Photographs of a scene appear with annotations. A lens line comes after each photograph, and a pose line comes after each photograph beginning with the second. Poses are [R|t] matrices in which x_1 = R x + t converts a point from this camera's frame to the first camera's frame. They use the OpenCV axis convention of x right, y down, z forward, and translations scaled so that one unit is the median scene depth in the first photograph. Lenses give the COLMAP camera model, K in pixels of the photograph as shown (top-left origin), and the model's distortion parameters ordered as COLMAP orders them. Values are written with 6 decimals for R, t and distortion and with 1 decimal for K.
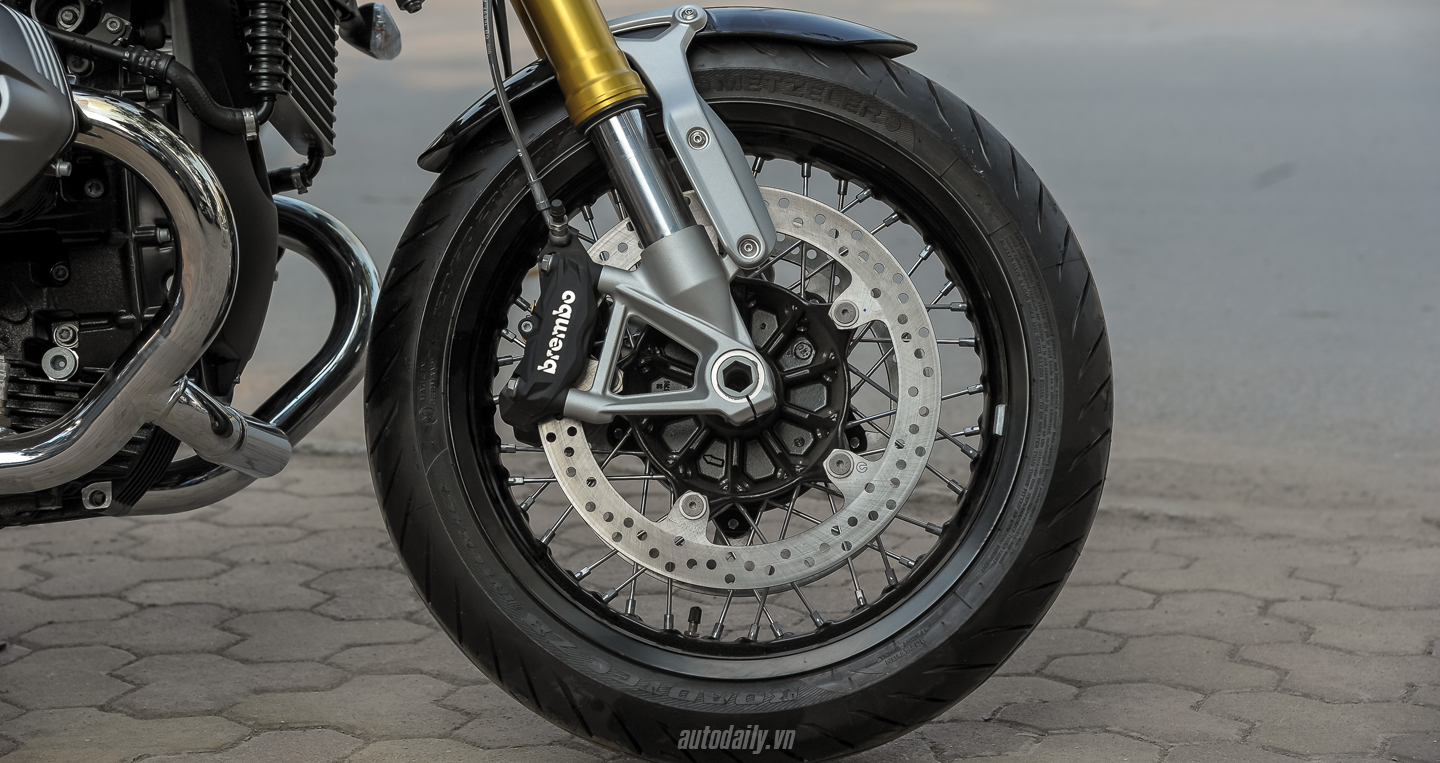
lens RADIAL K [[2762.2, 0, 711.0], [0, 2762.2, 384.6], [0, 0, 1]] dist [0.412077, 0.000000]
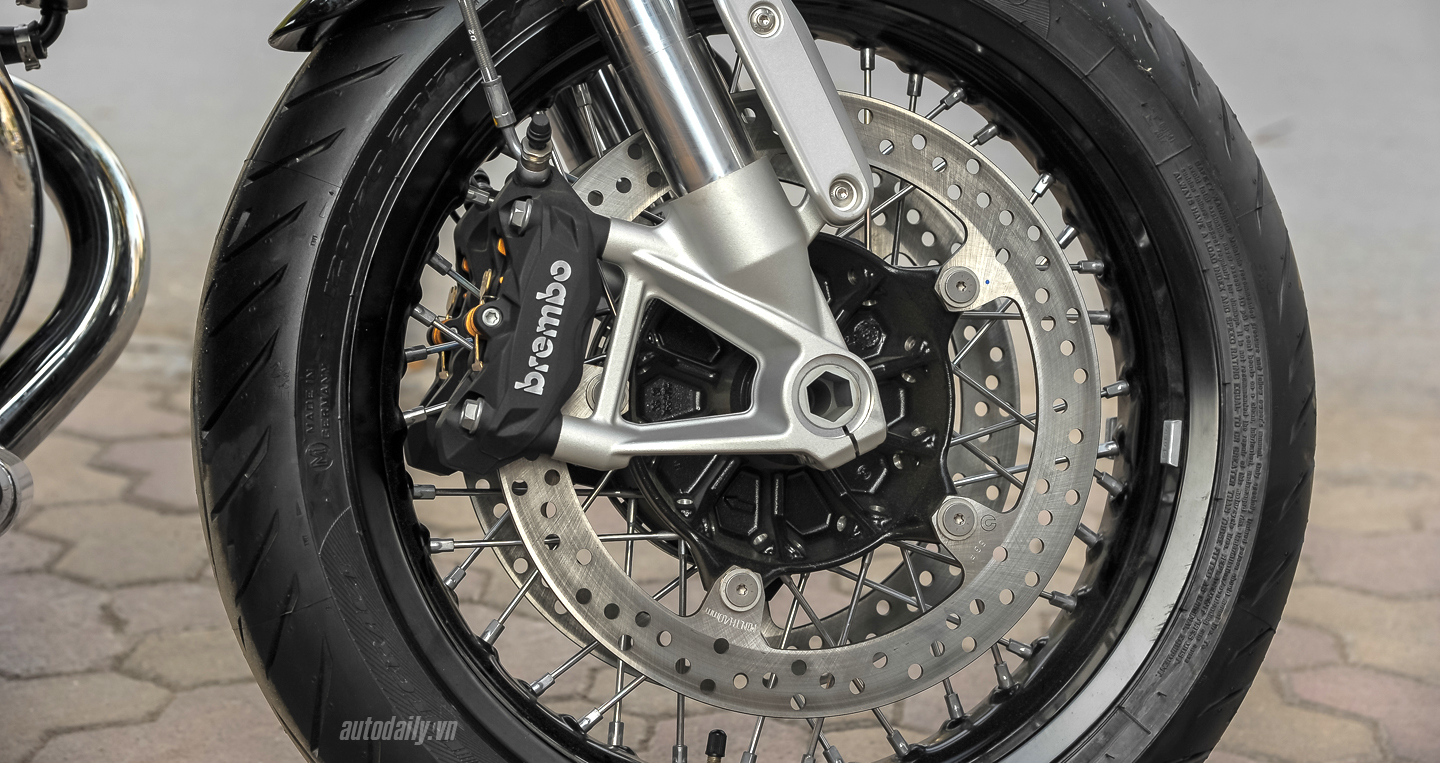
lens RADIAL K [[2762.2, 0, 719.3], [0, 2762.2, 338.2], [0, 0, 1]] dist [0.412077, 0.000000]
pose [[0.970881, -0.011620, 0.239279, -0.164250], [-0.006627, 0.997138, 0.075311, -0.062904], [-0.239469, -0.074704, 0.968026, 0.376248]]
